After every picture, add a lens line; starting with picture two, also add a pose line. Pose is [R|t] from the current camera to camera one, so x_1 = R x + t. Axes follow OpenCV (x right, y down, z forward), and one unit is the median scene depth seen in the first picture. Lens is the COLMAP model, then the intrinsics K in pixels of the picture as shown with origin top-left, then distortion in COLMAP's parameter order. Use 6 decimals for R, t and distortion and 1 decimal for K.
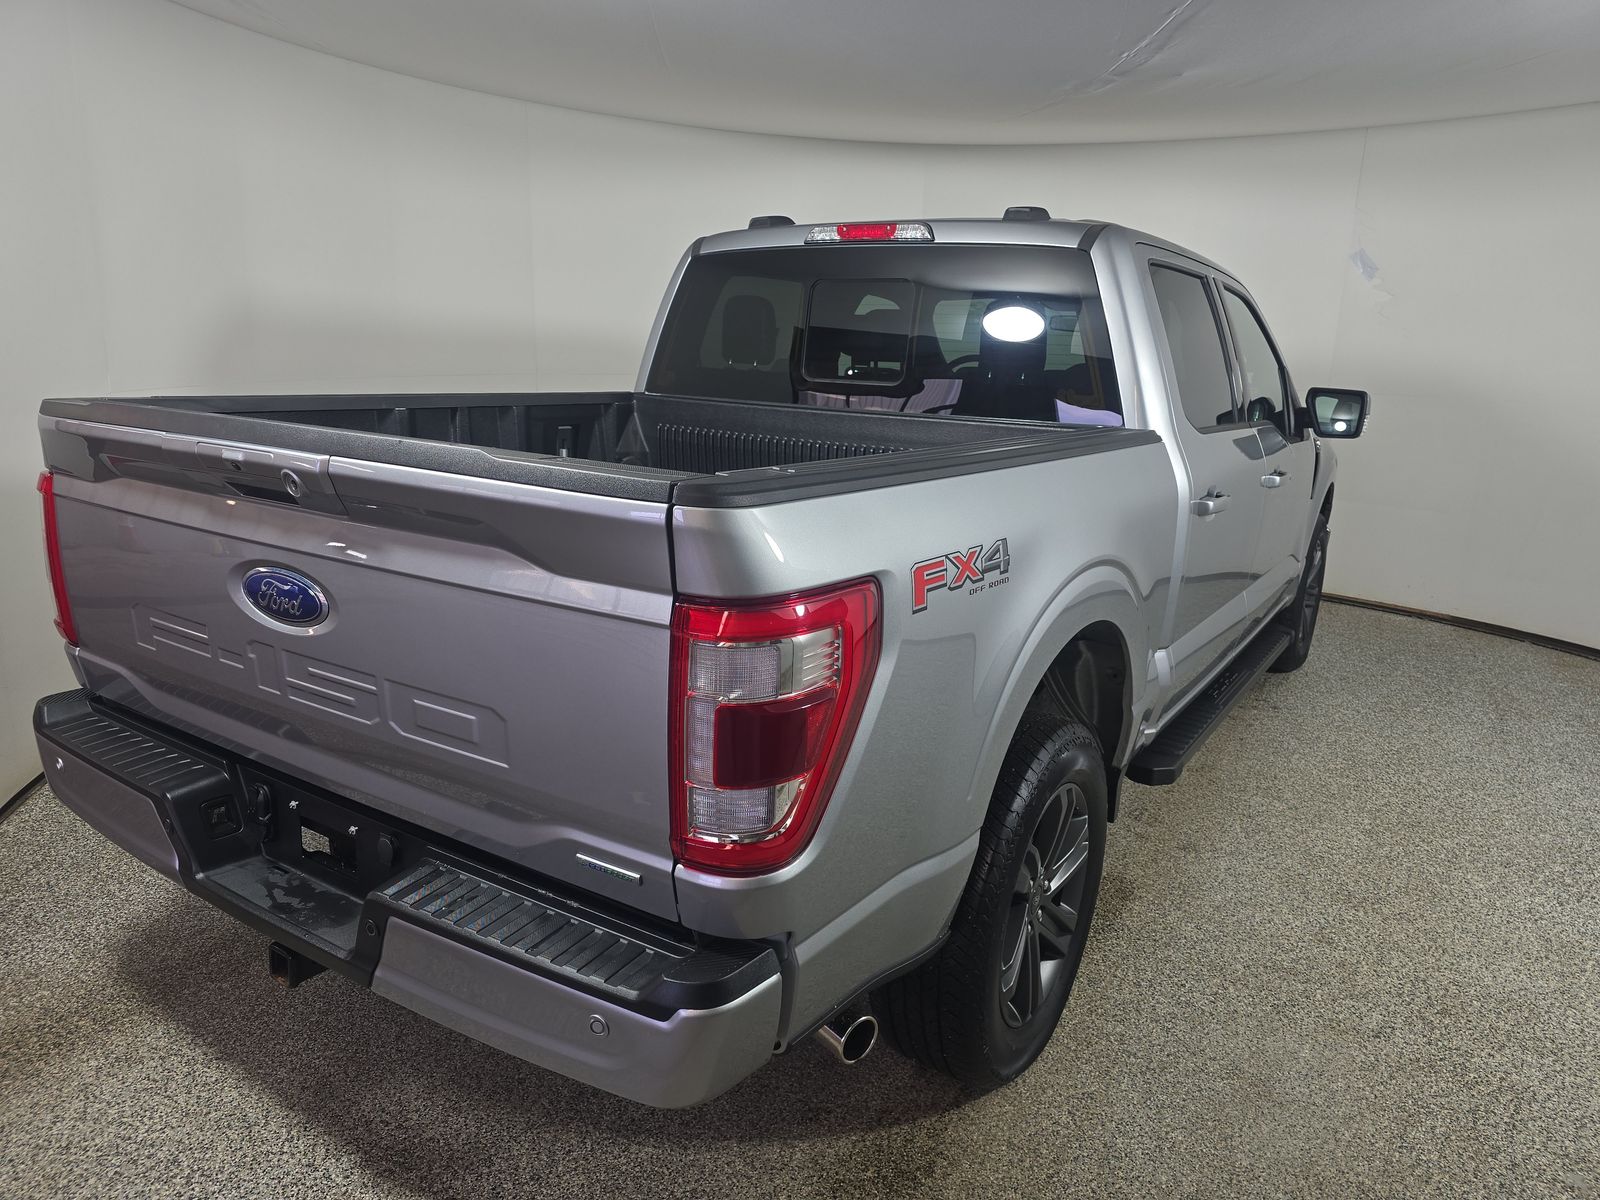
lens RADIAL K [[1145.3, 0, 800.8], [0, 1145.3, 593.1], [0, 0, 1]] dist [0.045362, -0.059290]
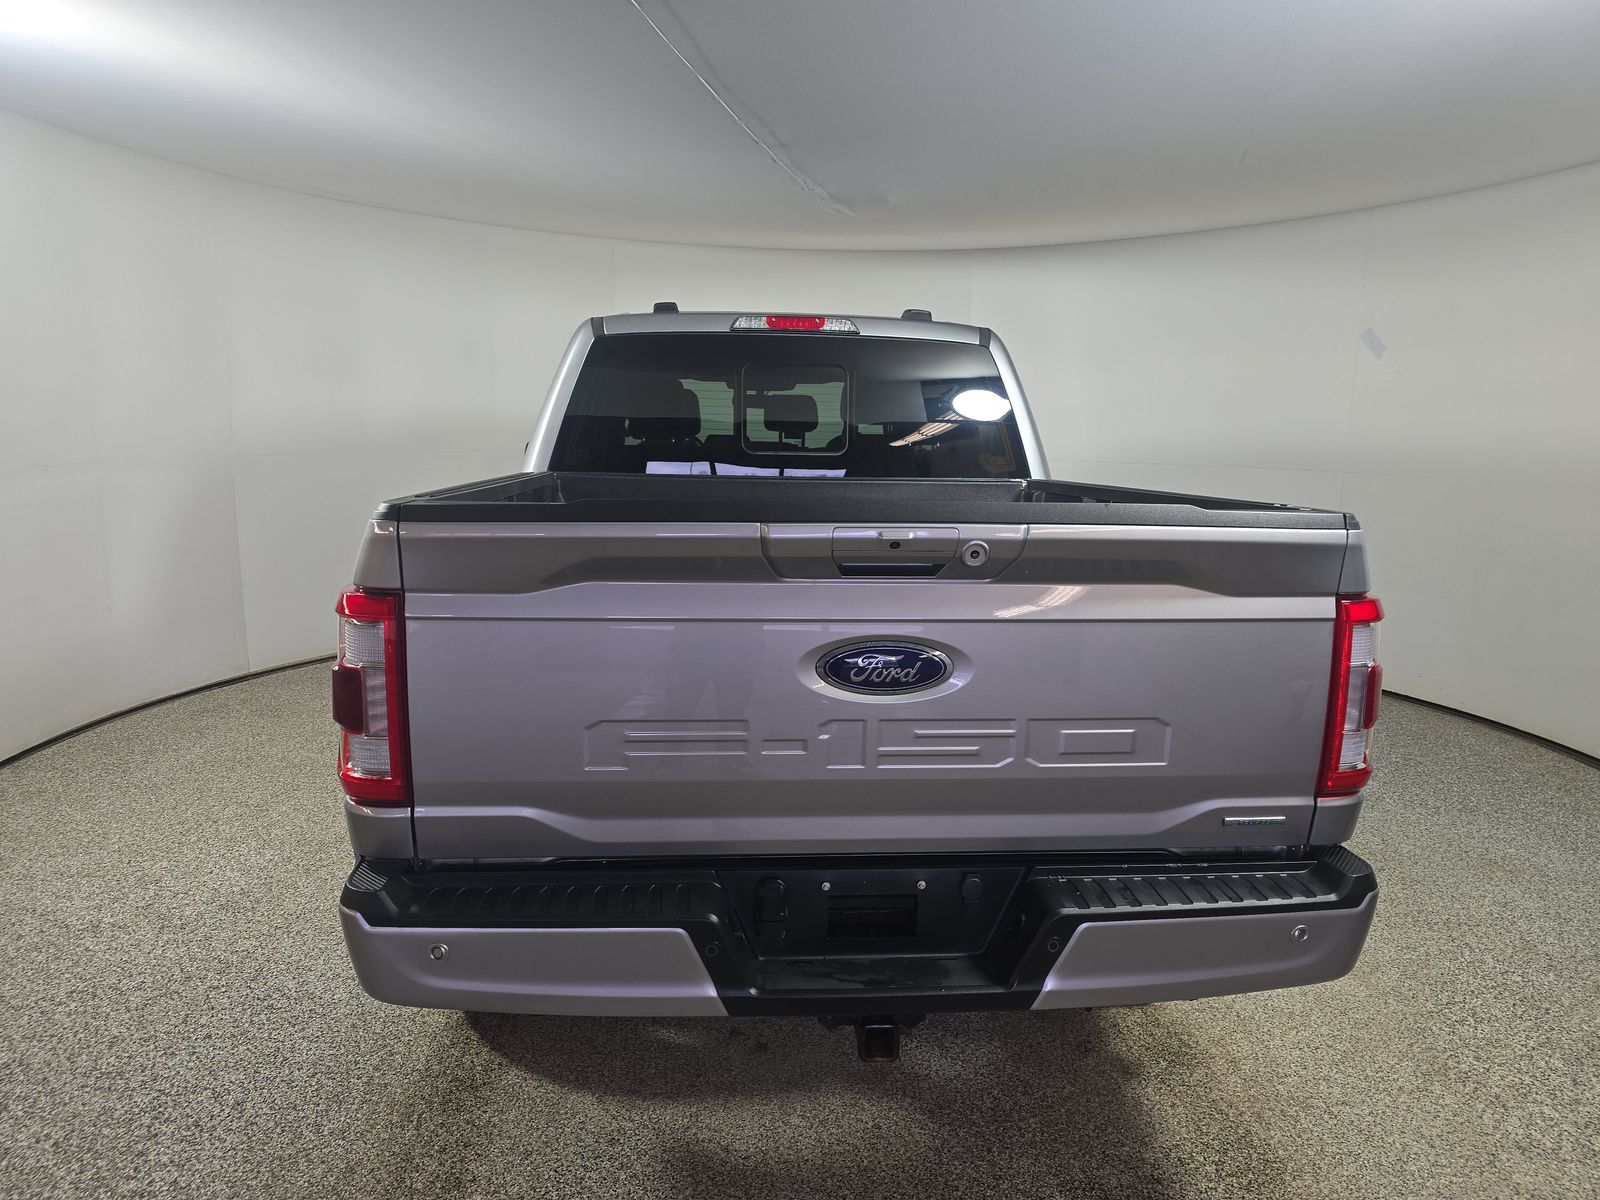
lens RADIAL K [[1145.3, 0, 800.8], [0, 1145.3, 593.1], [0, 0, 1]] dist [0.045362, -0.059290]
pose [[0.766502, -0.107304, 0.633214, -0.701427], [0.147620, 0.988982, -0.011102, -0.038403], [-0.625046, 0.101985, 0.773897, 0.151902]]
